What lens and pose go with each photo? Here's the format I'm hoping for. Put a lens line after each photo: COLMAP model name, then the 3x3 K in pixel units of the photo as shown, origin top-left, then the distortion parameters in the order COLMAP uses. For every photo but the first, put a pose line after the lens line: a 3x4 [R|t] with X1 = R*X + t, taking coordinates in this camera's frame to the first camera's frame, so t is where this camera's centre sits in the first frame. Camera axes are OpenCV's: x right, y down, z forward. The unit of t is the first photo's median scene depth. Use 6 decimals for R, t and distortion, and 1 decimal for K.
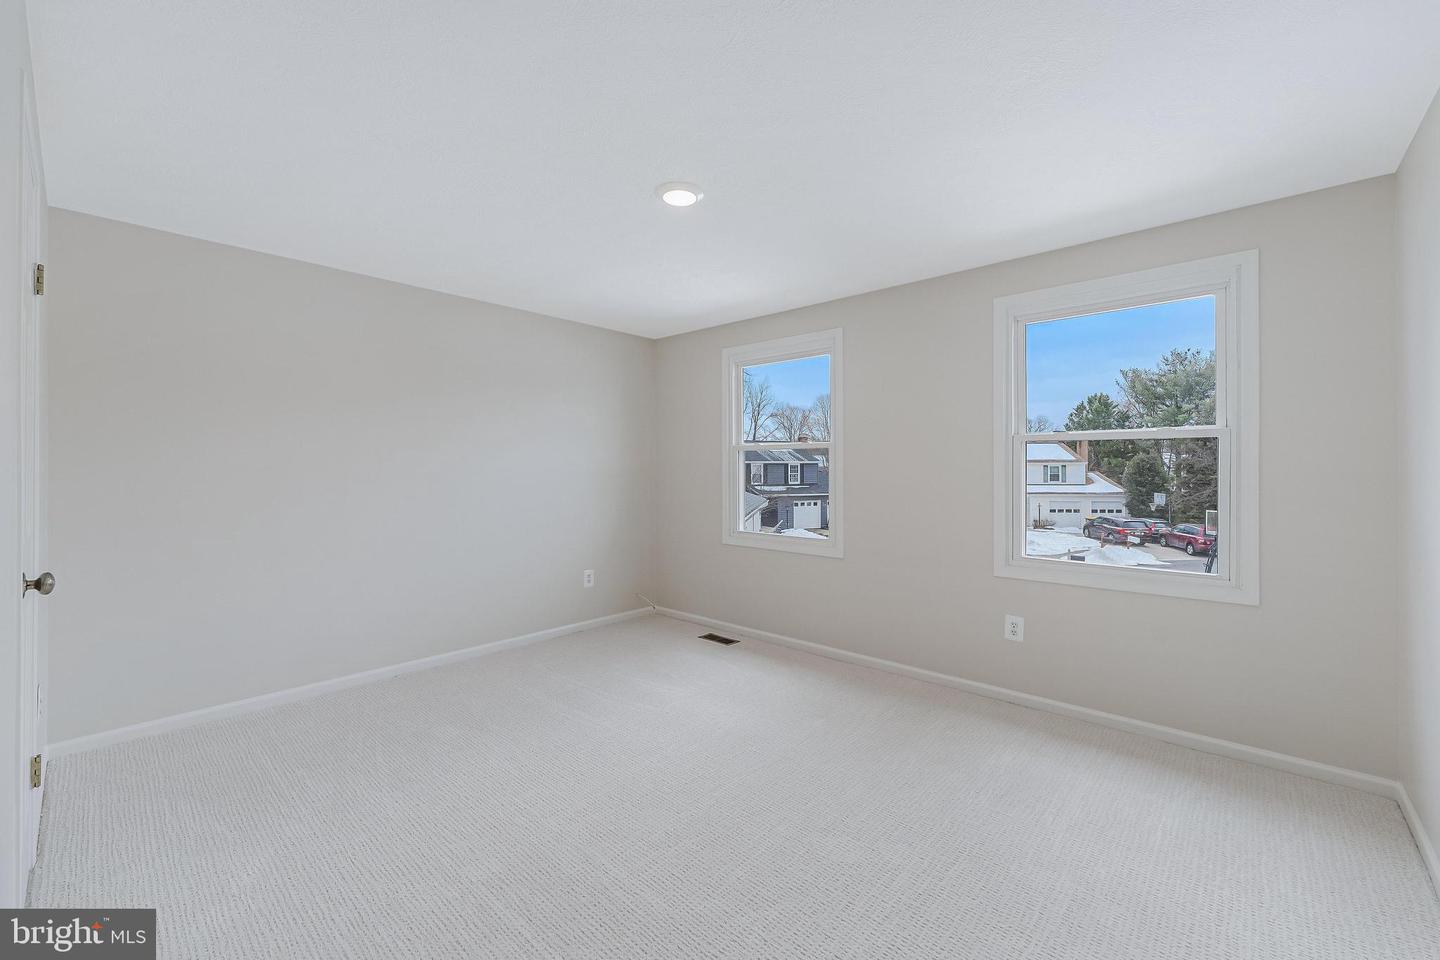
lens RADIAL K [[583.9, 0, 687.8], [0, 583.9, 469.9], [0, 0, 1]] dist [0.023861, -0.000083]
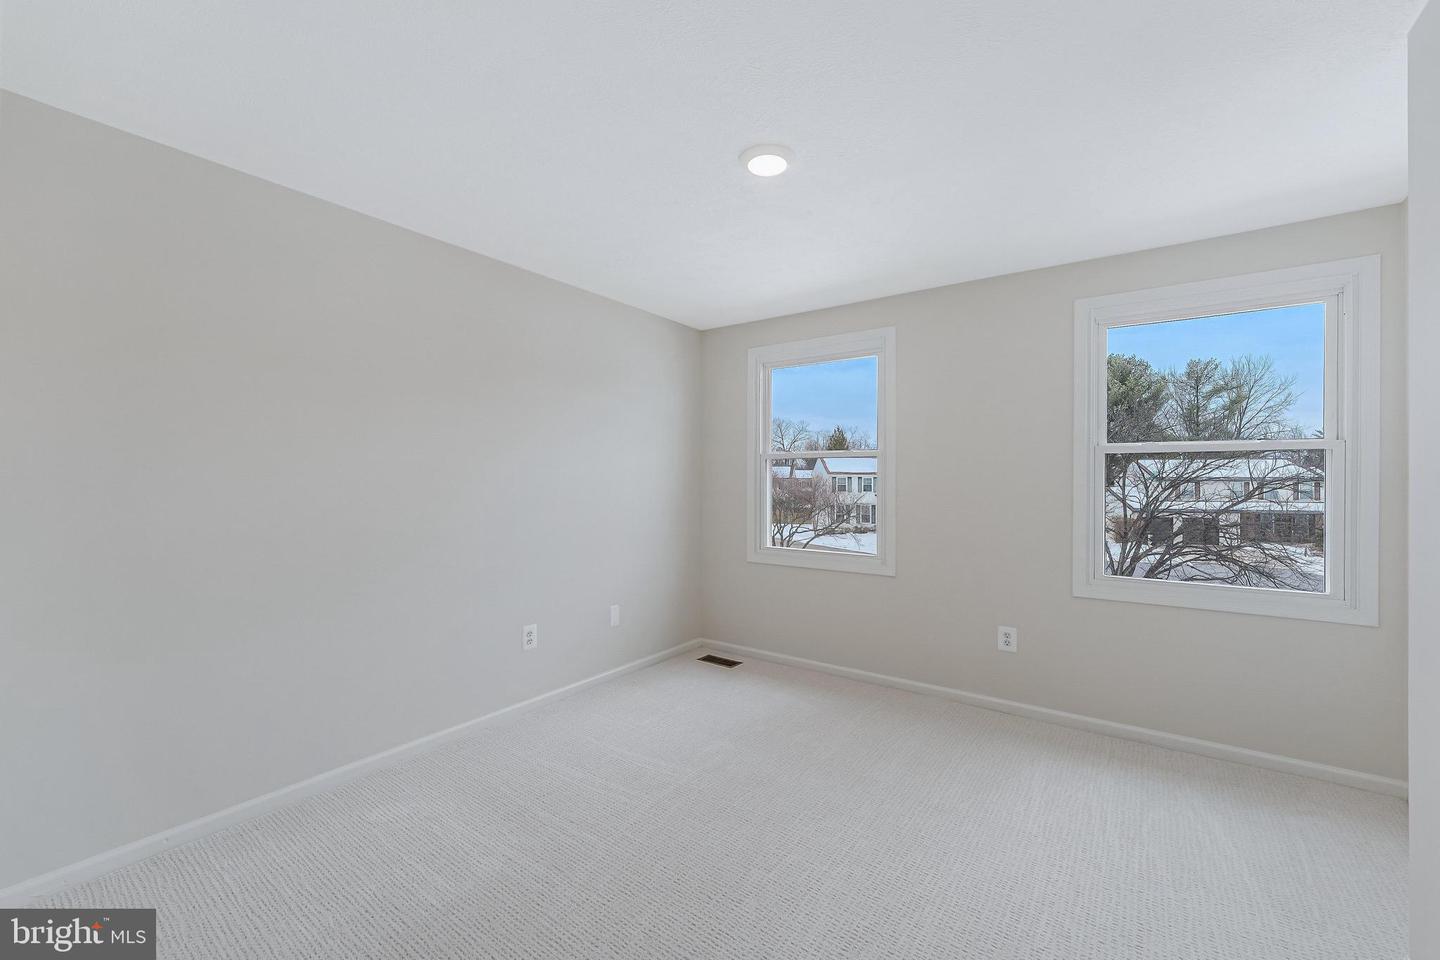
lens RADIAL K [[583.9, 0, 725.6], [0, 583.9, 479.8], [0, 0, 1]] dist [0.023861, -0.000083]
pose [[0.988696, 0.006844, 0.149777, -0.112146], [-0.006815, 0.999977, -0.000709, 0.000135], [-0.149778, -0.000320, 0.988720, 0.103999]]
